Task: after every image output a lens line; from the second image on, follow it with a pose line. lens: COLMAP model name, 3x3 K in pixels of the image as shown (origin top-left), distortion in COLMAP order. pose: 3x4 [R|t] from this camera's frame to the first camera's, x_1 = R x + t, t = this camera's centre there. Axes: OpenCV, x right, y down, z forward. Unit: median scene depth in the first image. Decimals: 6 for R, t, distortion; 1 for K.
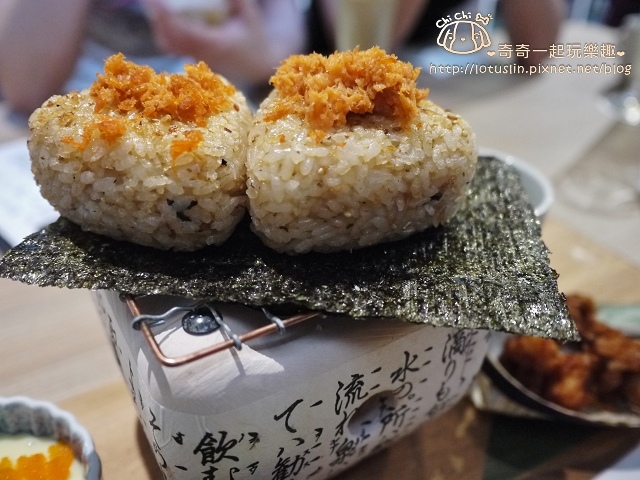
lens RADIAL K [[541.2, 0, 320.0], [0, 541.2, 240.0], [0, 0, 1]] dist [-0.061003, 0.015592]
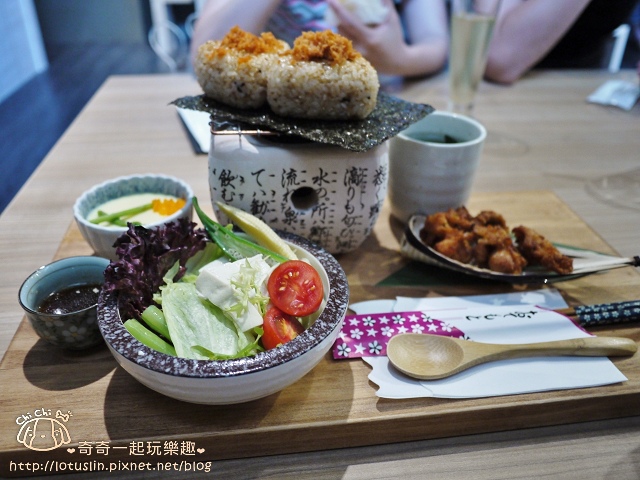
lens RADIAL K [[541.2, 0, 320.0], [0, 541.2, 240.0], [0, 0, 1]] dist [-0.061003, 0.015592]
pose [[0.913415, 0.213342, -0.346638, 1.052892], [-0.223786, 0.974586, 0.010128, 0.504590], [0.339990, 0.068322, 0.937944, -1.103974]]
